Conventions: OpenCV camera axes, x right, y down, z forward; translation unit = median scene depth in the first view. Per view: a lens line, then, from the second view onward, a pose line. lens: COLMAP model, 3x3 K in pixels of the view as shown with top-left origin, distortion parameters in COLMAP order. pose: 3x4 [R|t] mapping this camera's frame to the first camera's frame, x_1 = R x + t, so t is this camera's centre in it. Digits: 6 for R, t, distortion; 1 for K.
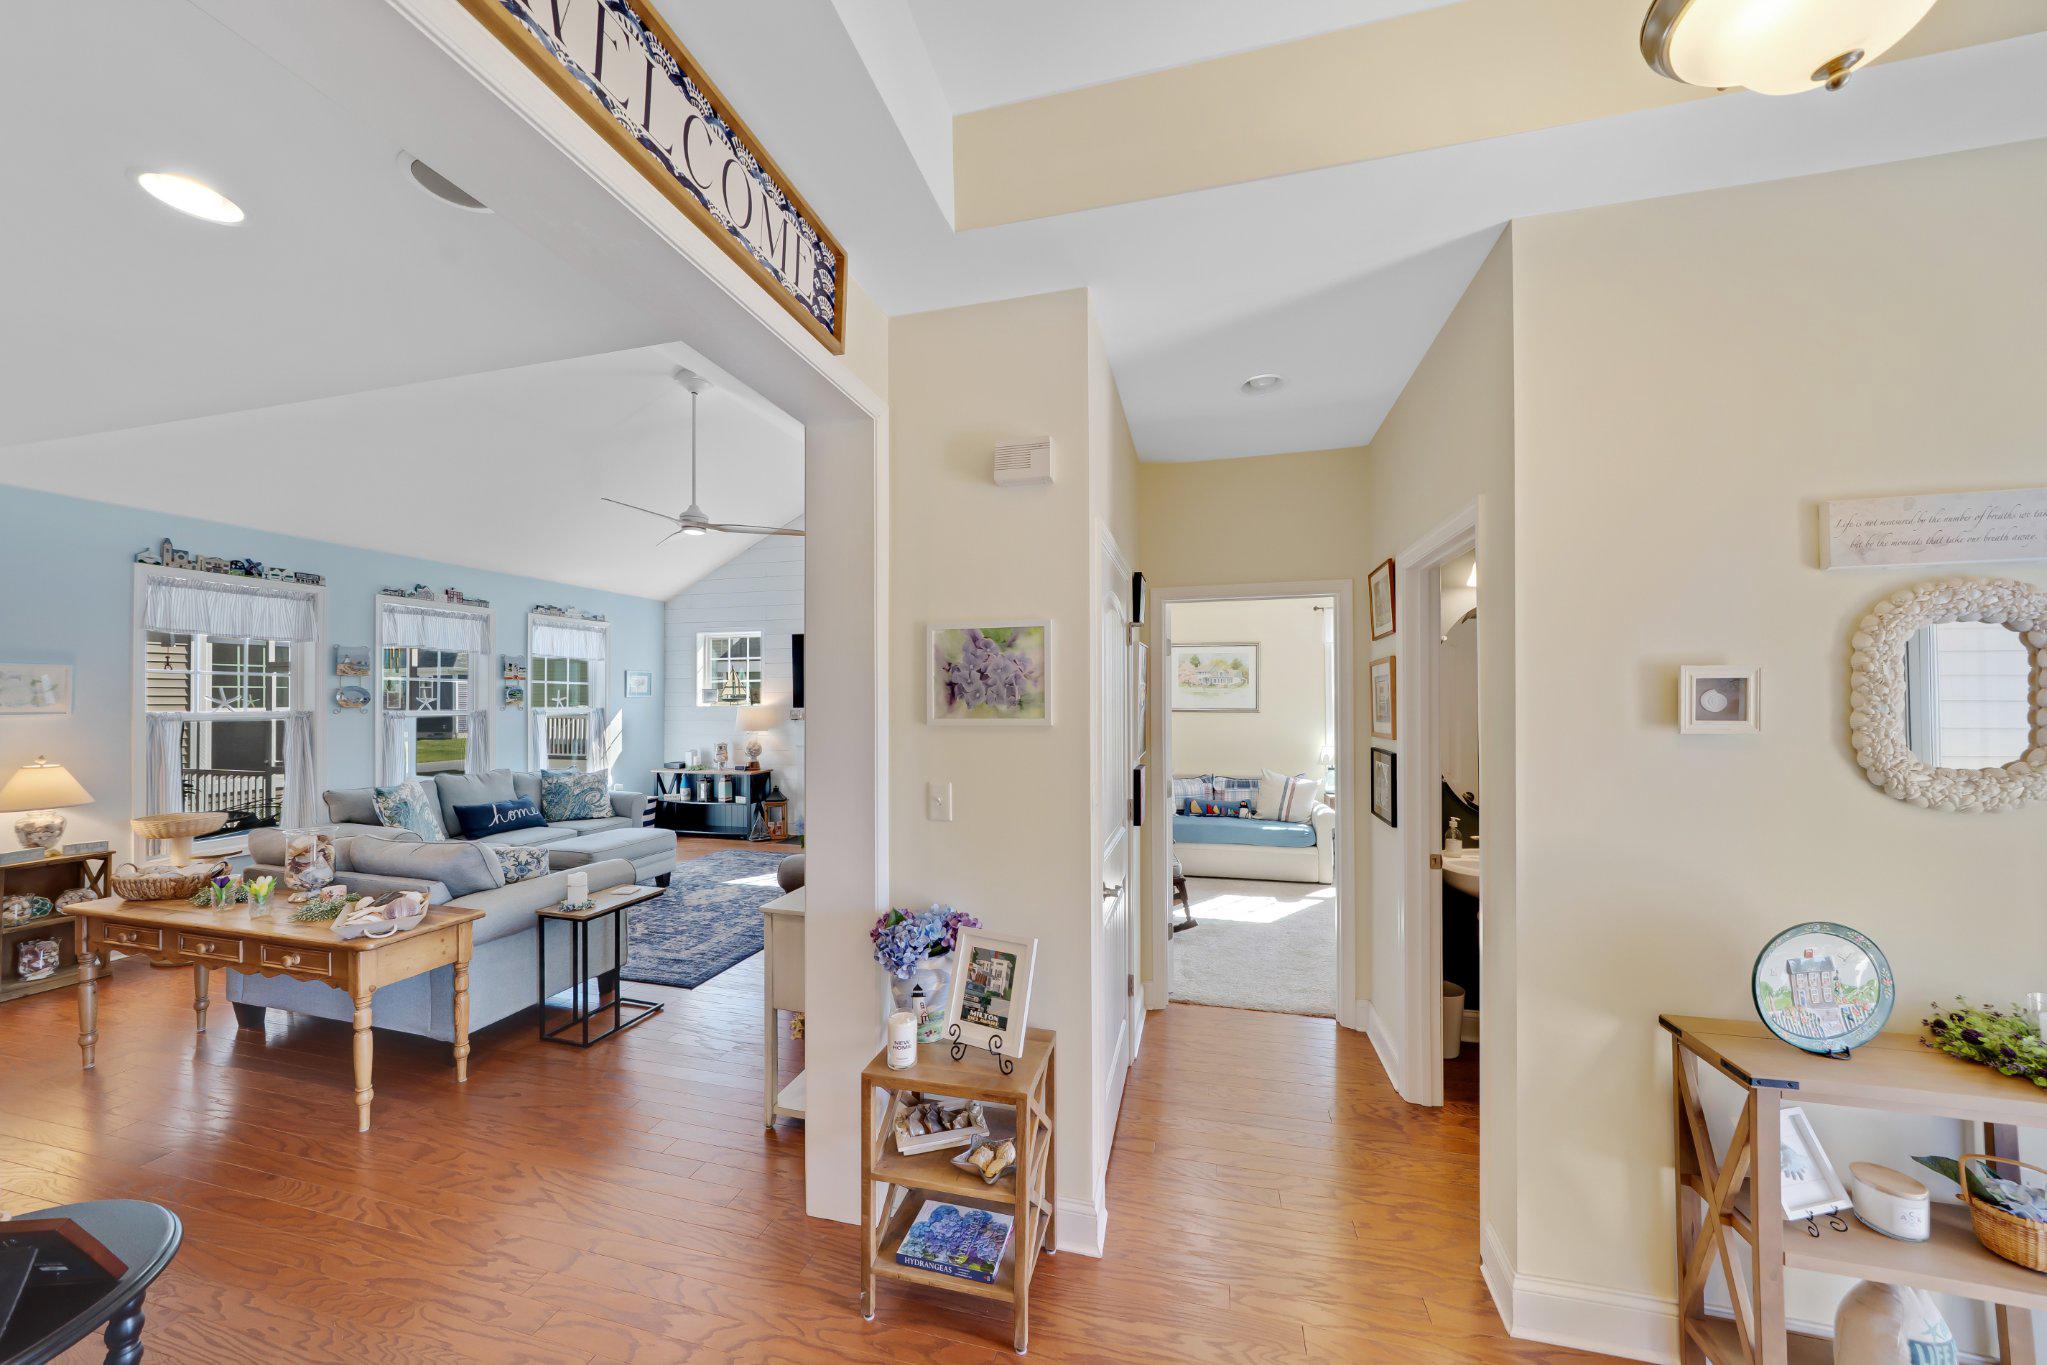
lens RADIAL K [[709.9, 0, 1030.8], [0, 709.9, 694.4], [0, 0, 1]] dist [-0.000203, 0.000316]
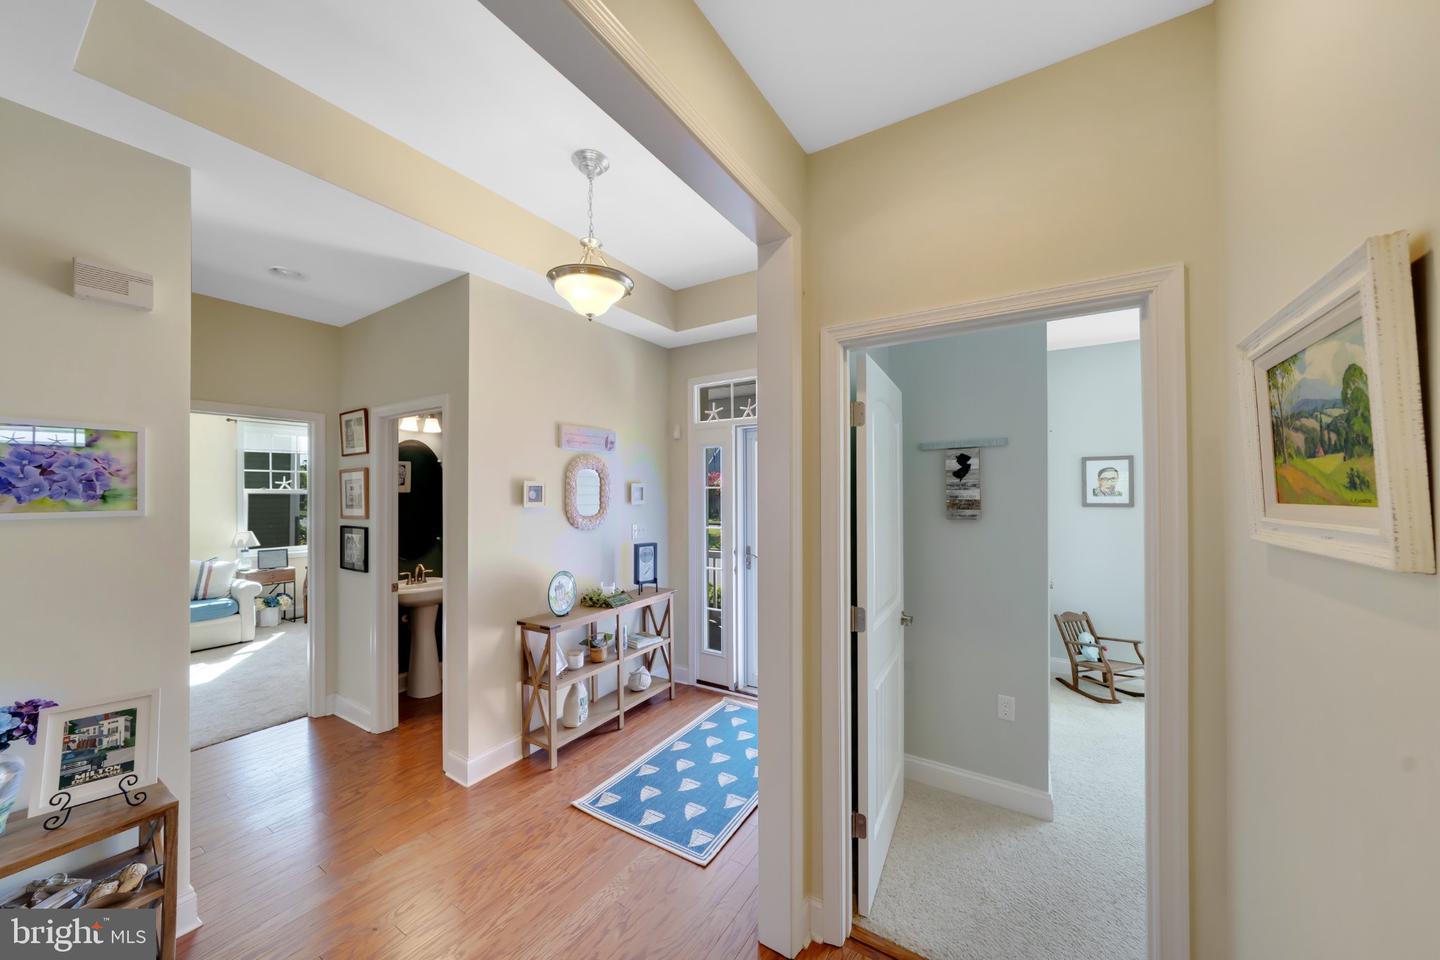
lens RADIAL K [[507.0, 0, 712.1], [0, 507.0, 483.5], [0, 0, 1]] dist [-0.019862, 0.000172]
pose [[0.320263, 0.019219, 0.947134, -0.469504], [-0.004811, 0.999814, -0.018661, 0.000344], [-0.947316, 0.001420, 0.320296, -0.172864]]
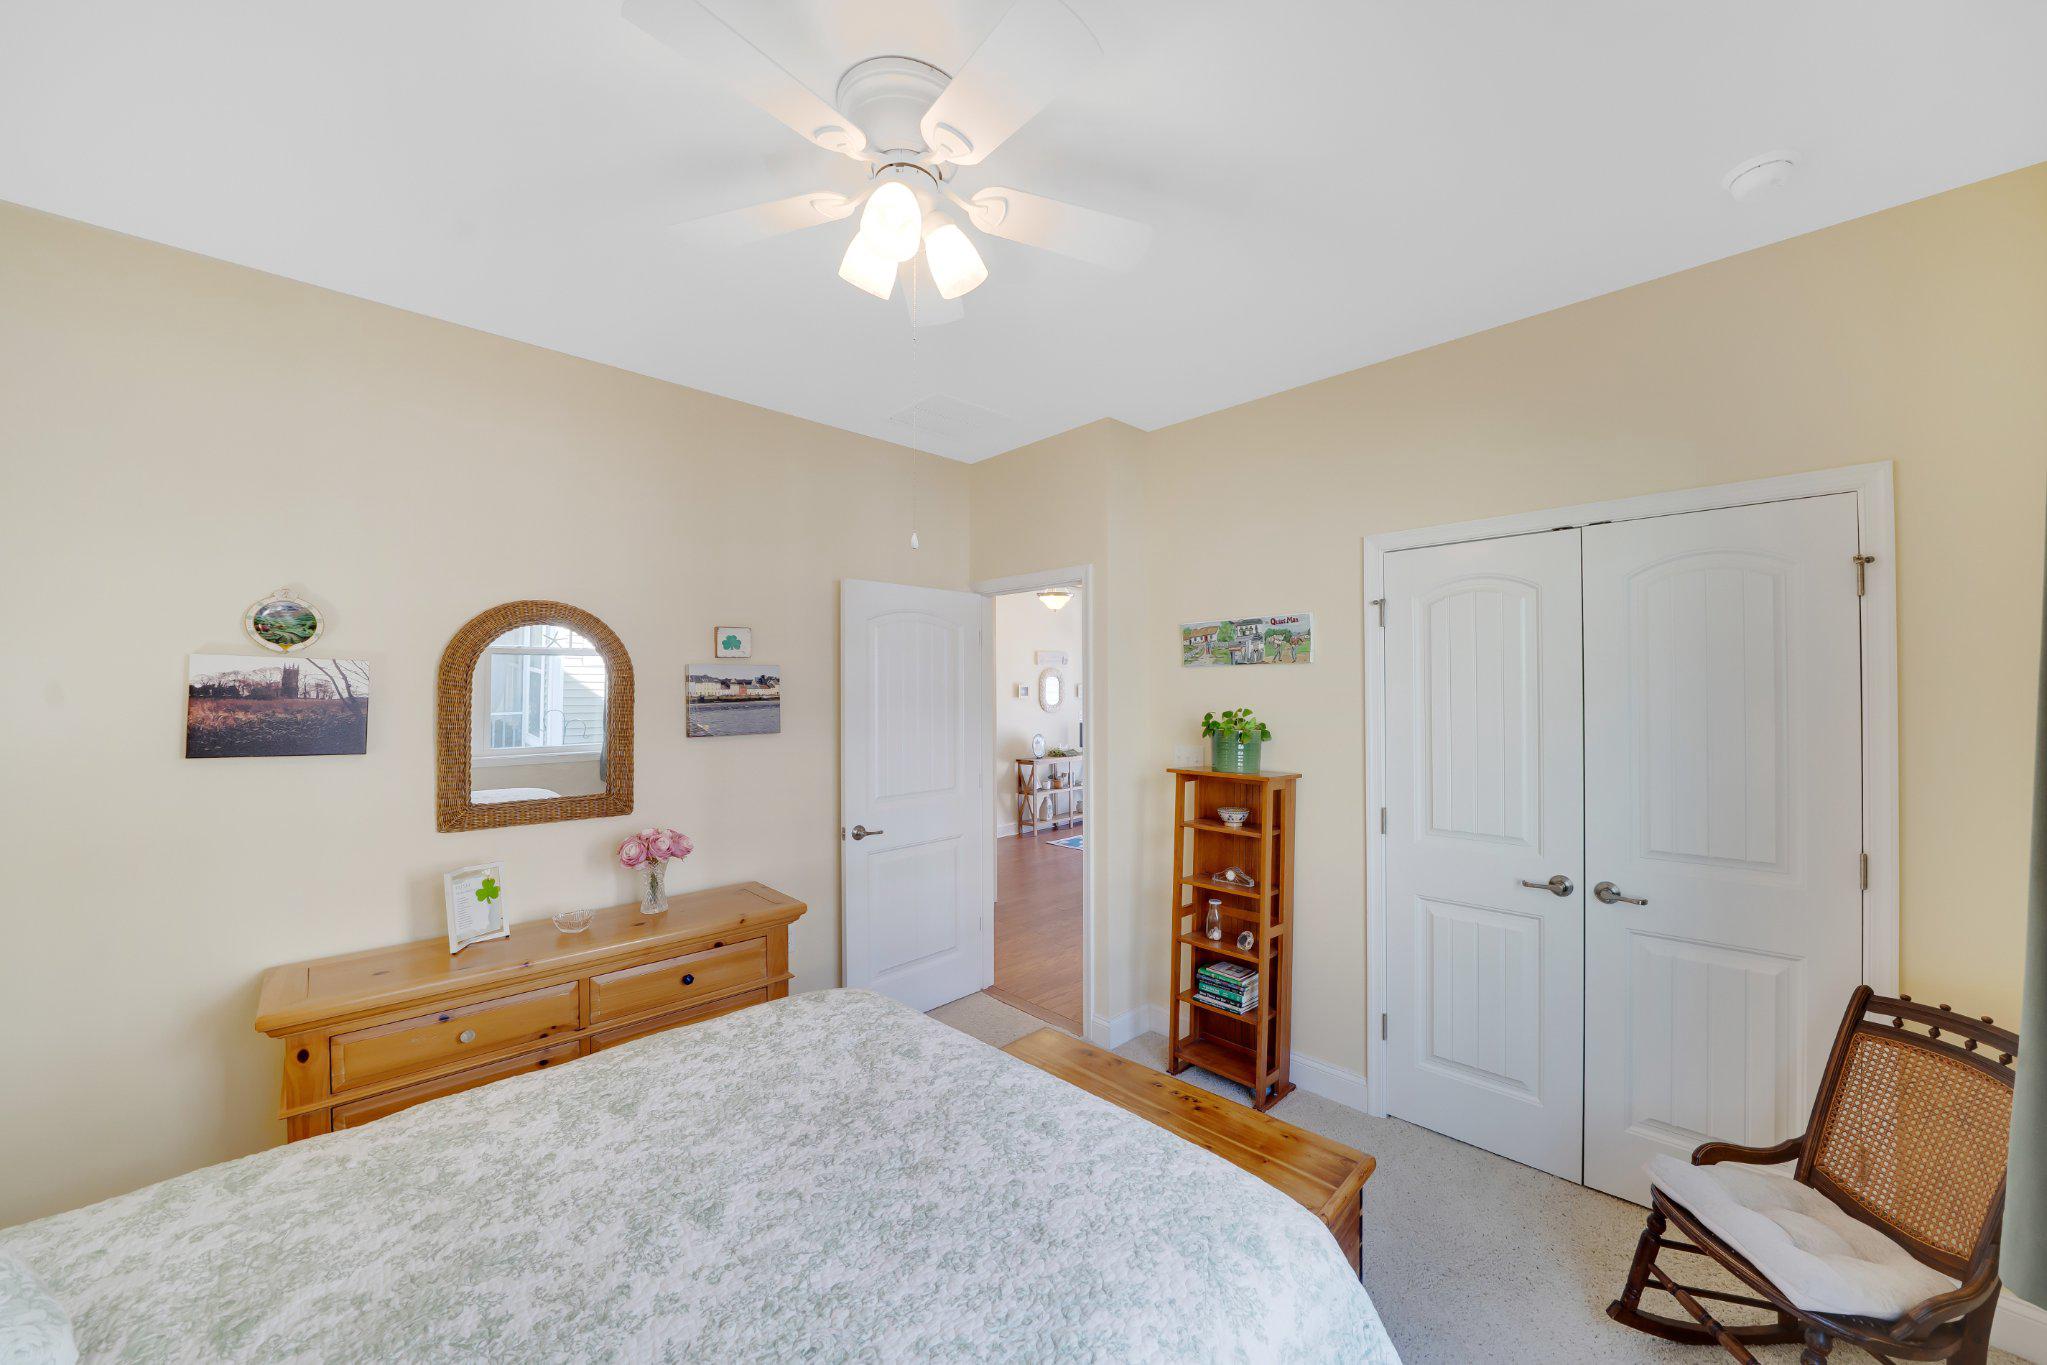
lens RADIAL K [[709.9, 0, 1030.8], [0, 709.9, 694.4], [0, 0, 1]] dist [-0.000203, 0.000316]
pose [[0.543443, 0.003960, 0.839437, -2.397620], [-0.006045, 0.999981, -0.000803, 0.023651], [-0.839425, -0.004638, 0.543456, -1.297196]]
